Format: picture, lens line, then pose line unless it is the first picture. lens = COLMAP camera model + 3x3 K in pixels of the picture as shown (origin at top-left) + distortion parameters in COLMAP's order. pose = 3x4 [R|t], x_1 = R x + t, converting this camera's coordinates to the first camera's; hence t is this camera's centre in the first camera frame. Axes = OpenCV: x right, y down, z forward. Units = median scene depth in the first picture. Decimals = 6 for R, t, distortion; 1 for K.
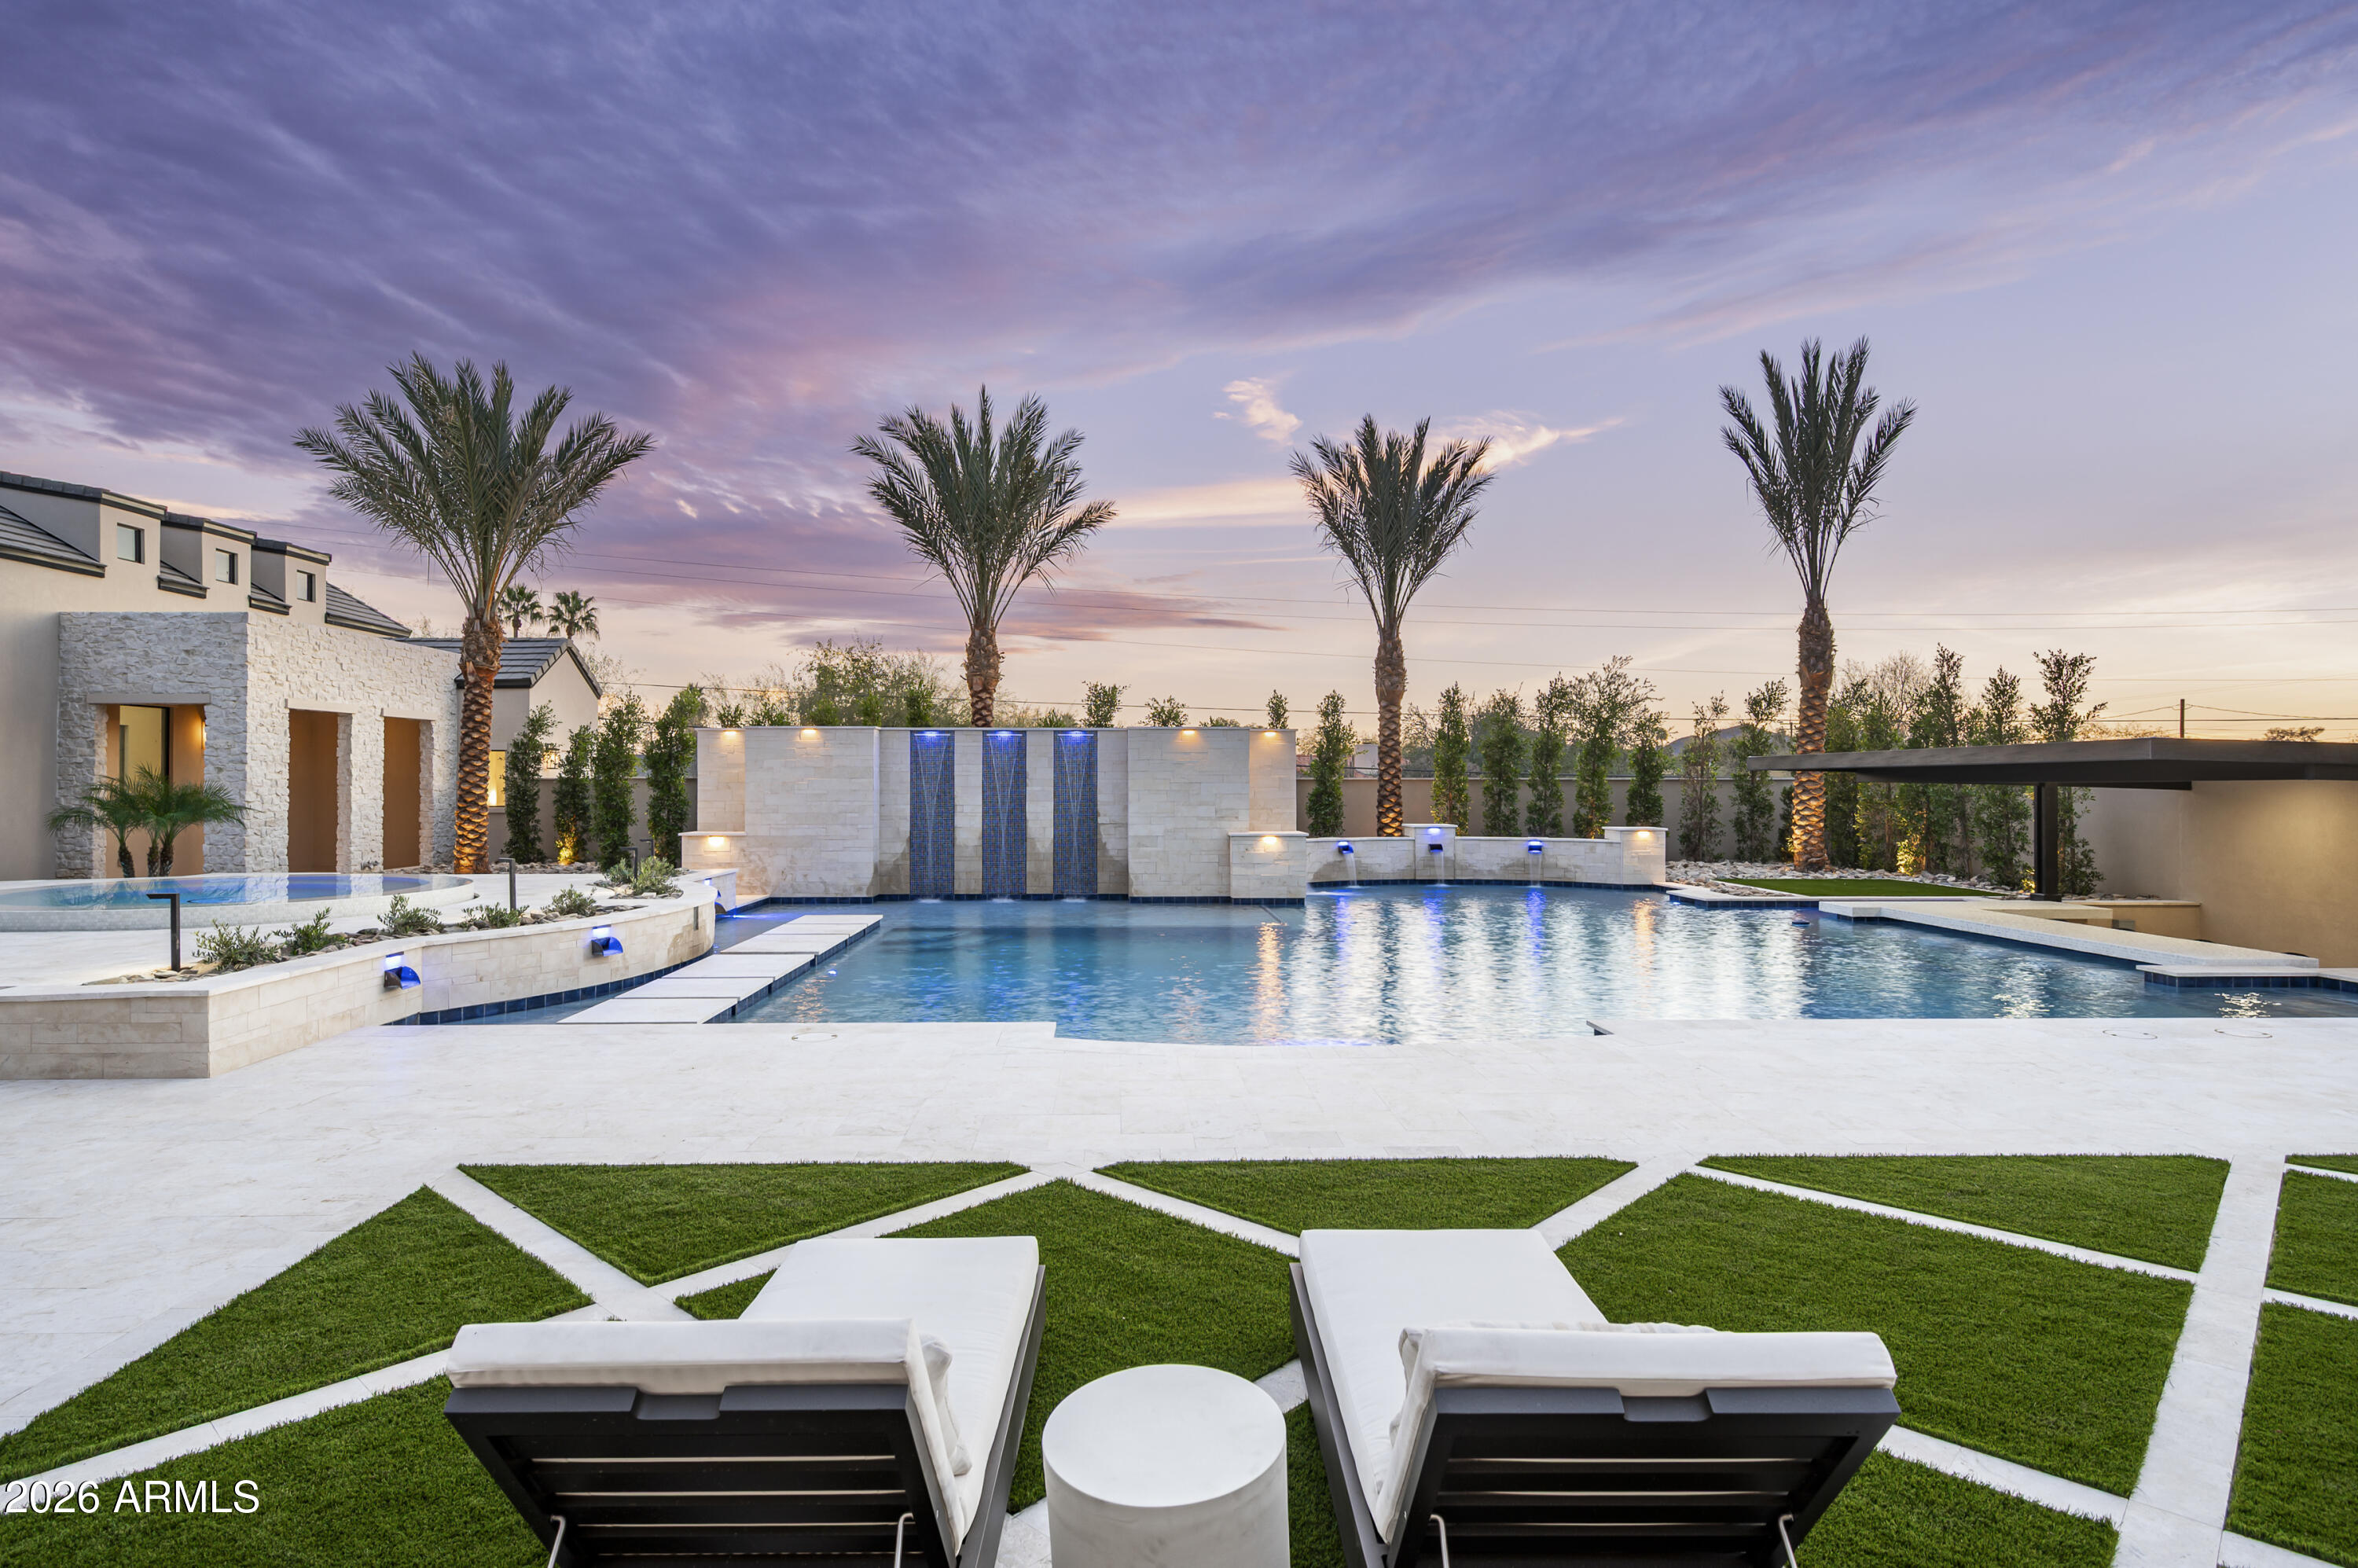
lens RADIAL K [[1277.0, 0, 1161.3], [0, 1277.0, 762.4], [0, 0, 1]] dist [-0.001471, -0.000966]
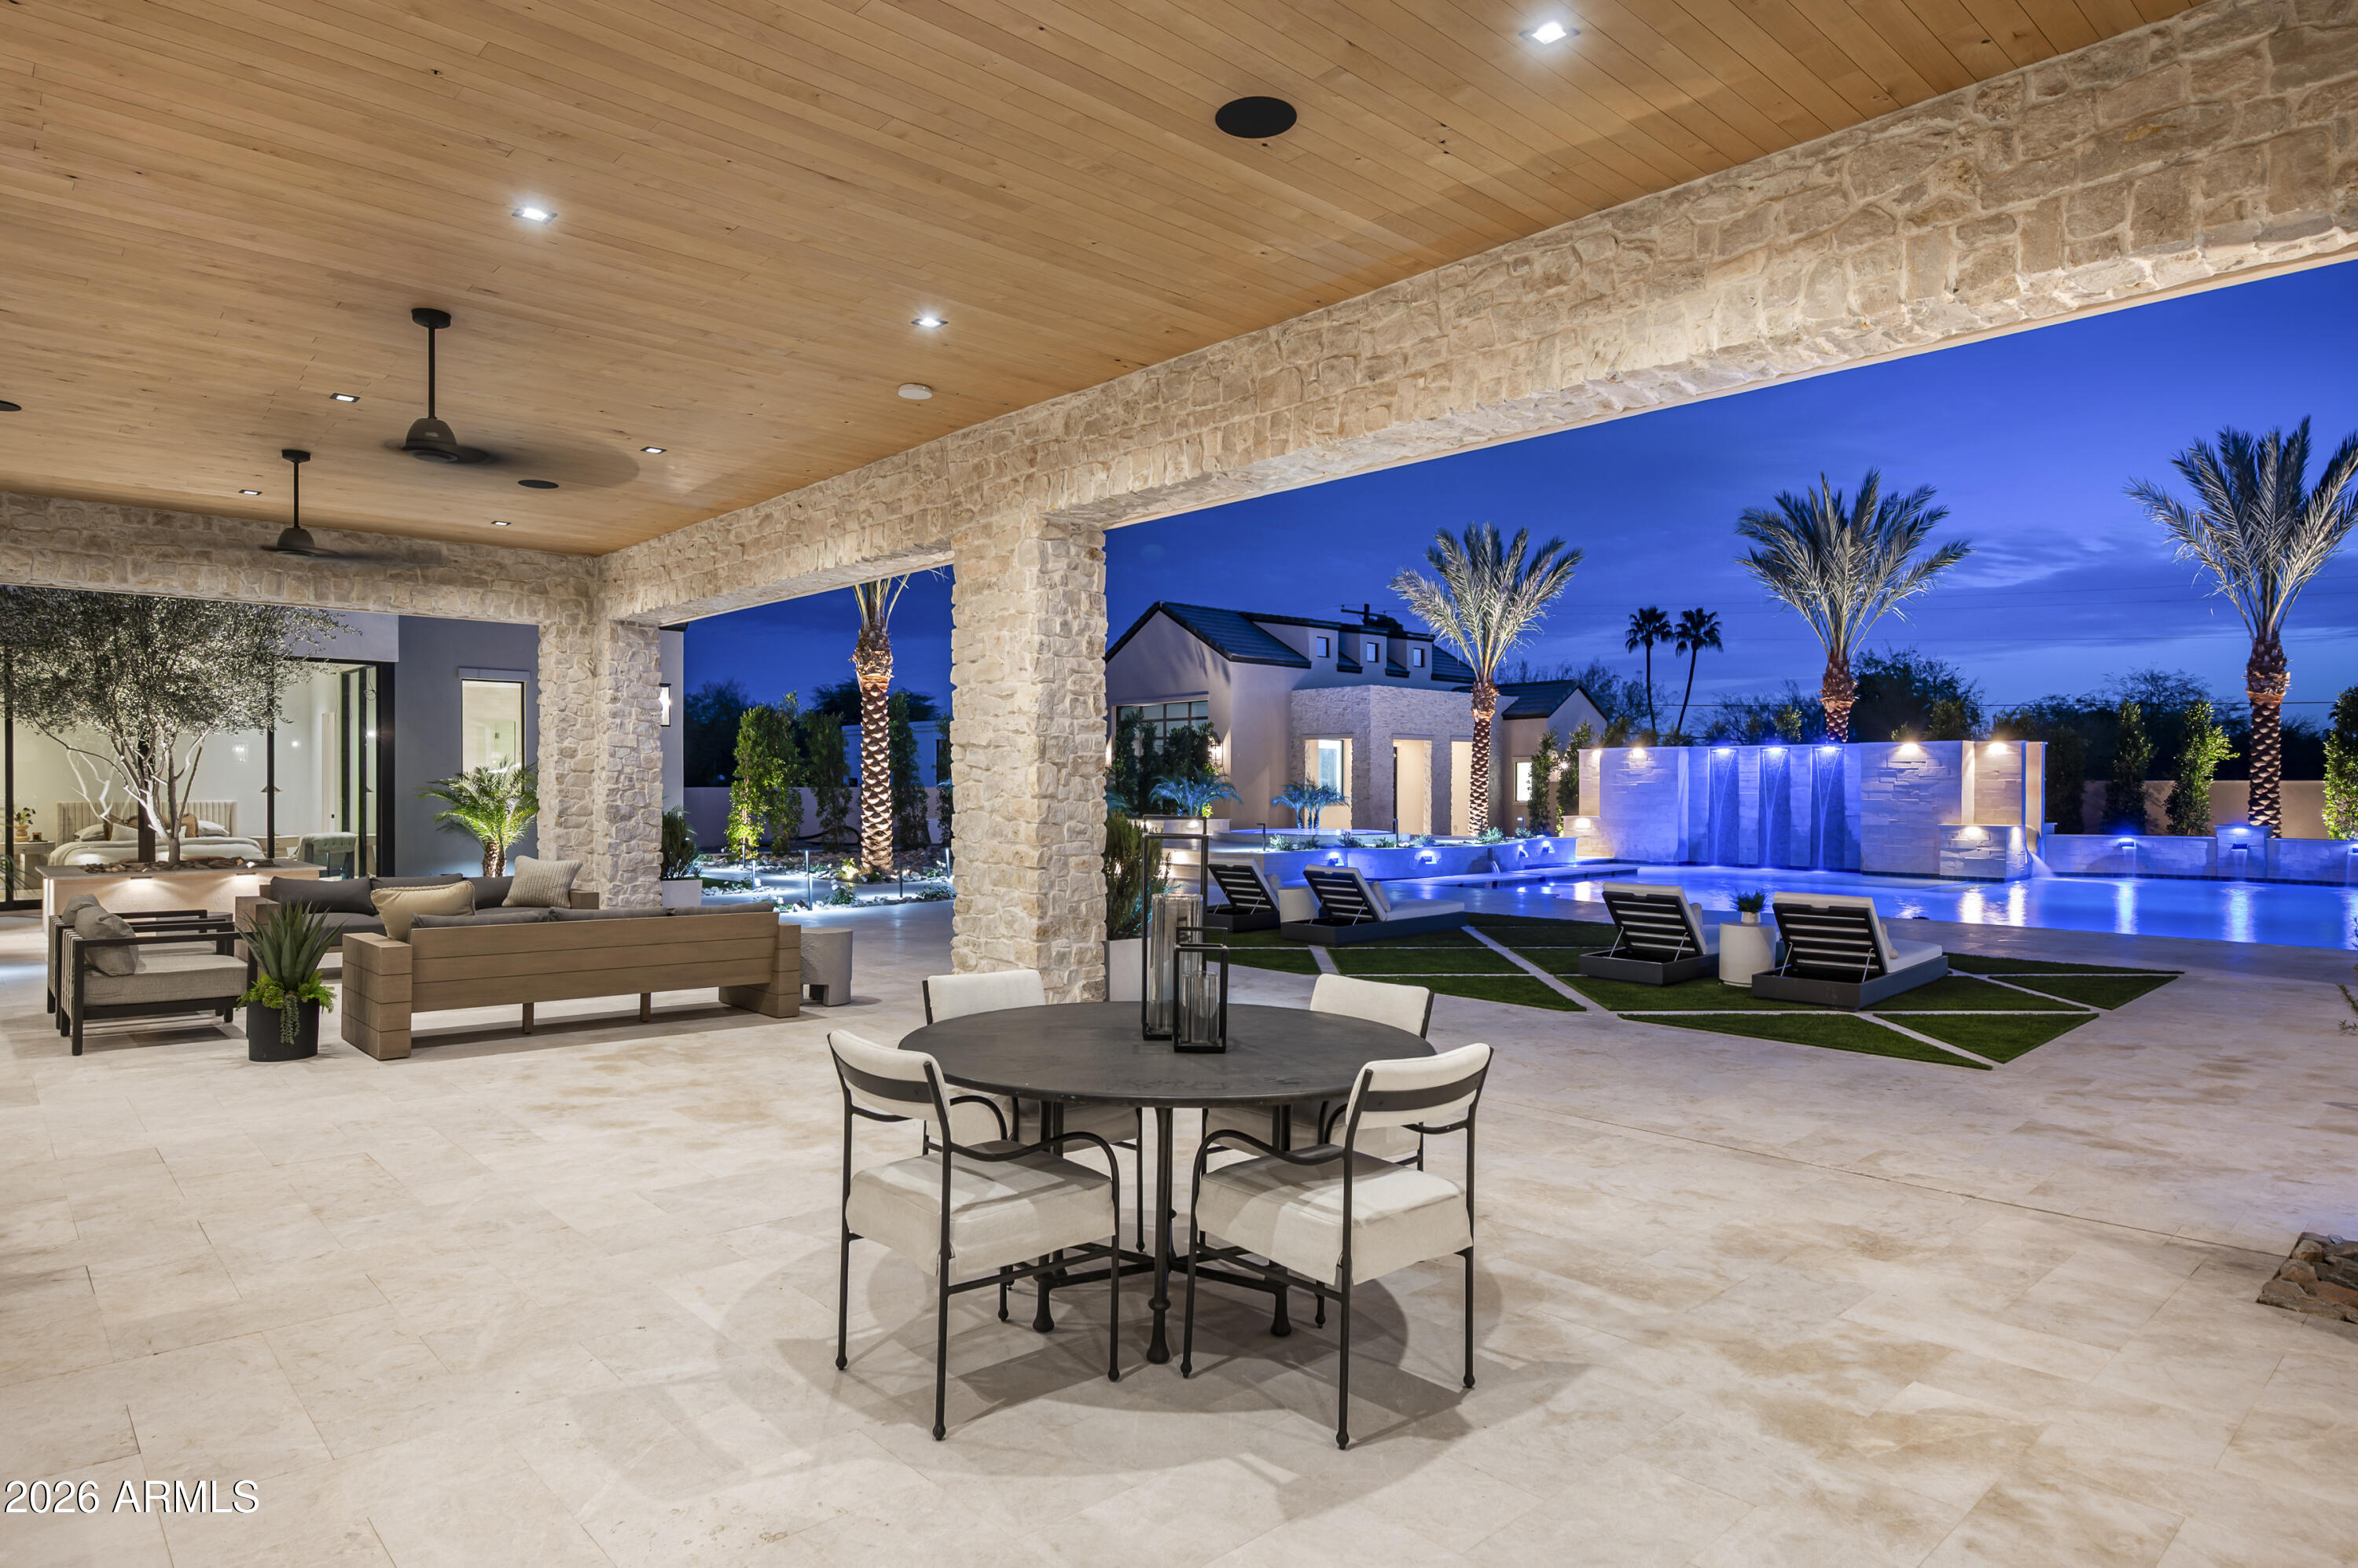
lens RADIAL K [[1301.6, 0, 1194.4], [0, 1301.6, 791.2], [0, 0, 1]] dist [0.001573, 0.000267]
pose [[0.670919, 0.004602, -0.741516, 0.428962], [0.010410, 0.999824, 0.015624, -0.005007], [0.741458, -0.018201, 0.670753, -0.355650]]
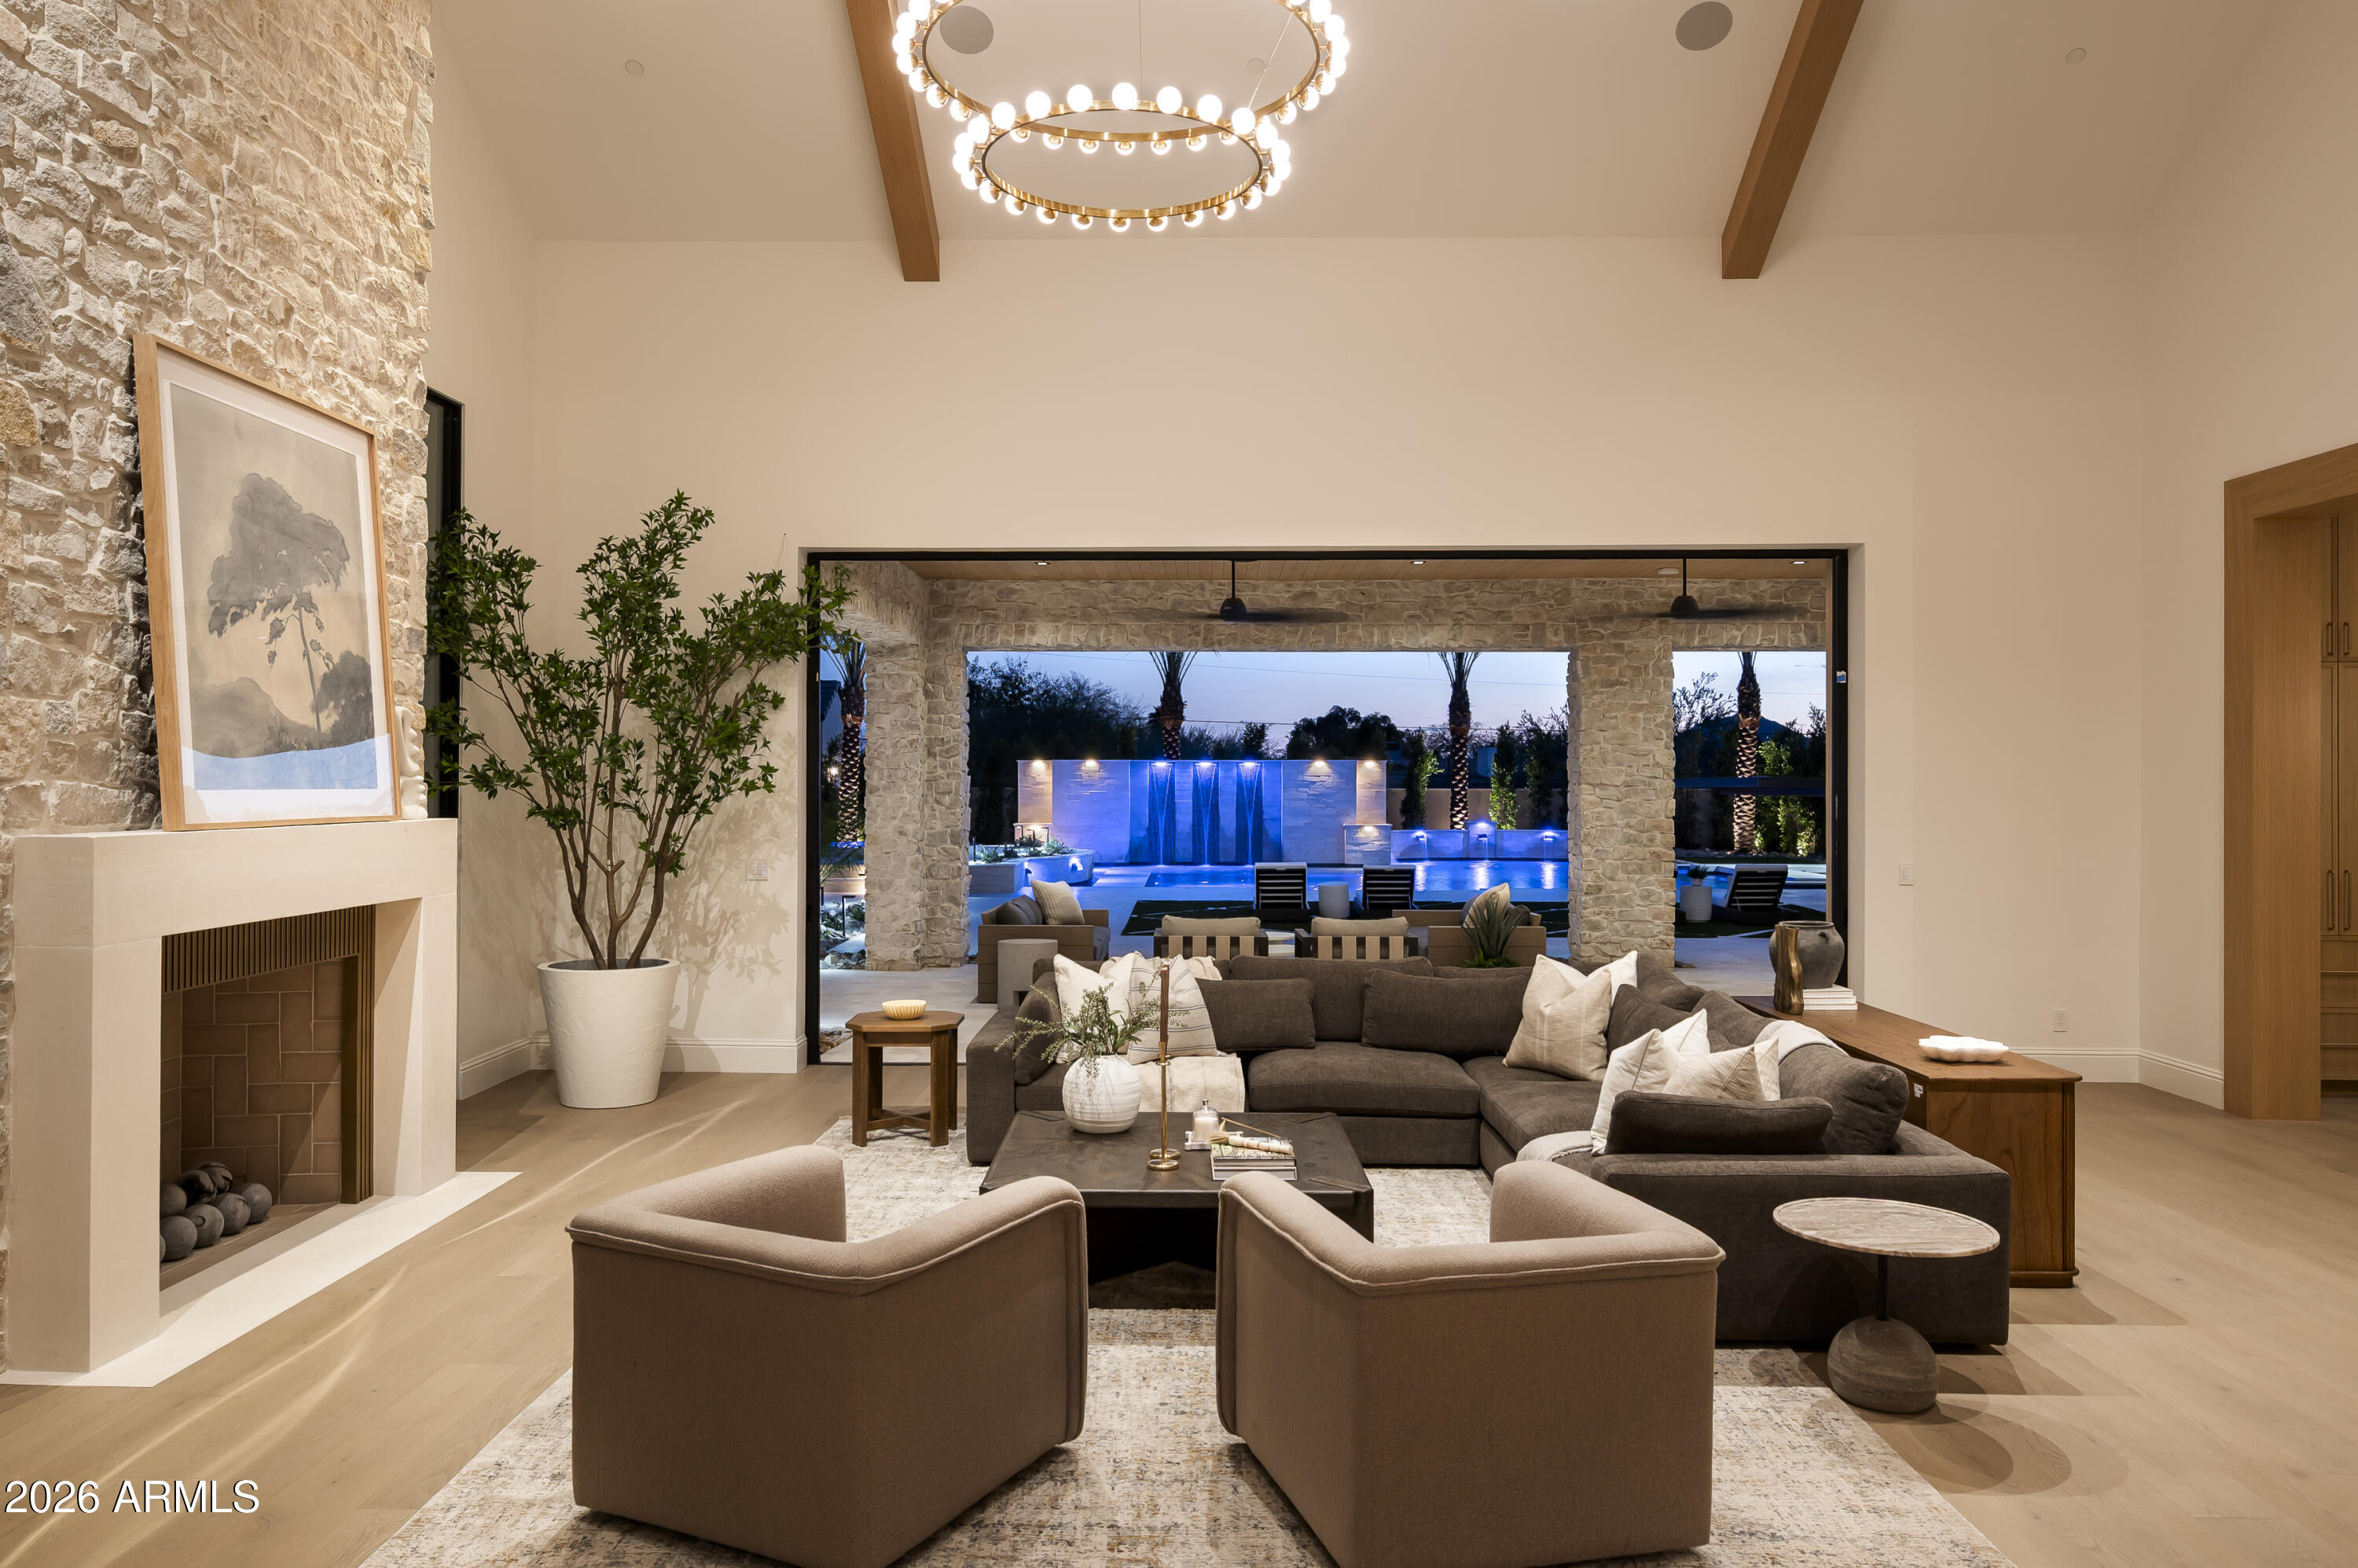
lens RADIAL K [[1567.5, 0, 1179.8], [0, 1567.5, 772.7], [0, 0, 1]] dist [-0.000058, -0.001934]
pose [[0.998470, -0.000155, -0.055304, -0.038611], [0.000645, 0.999961, 0.008855, -0.024631], [0.055301, -0.008877, 0.998430, -0.854510]]
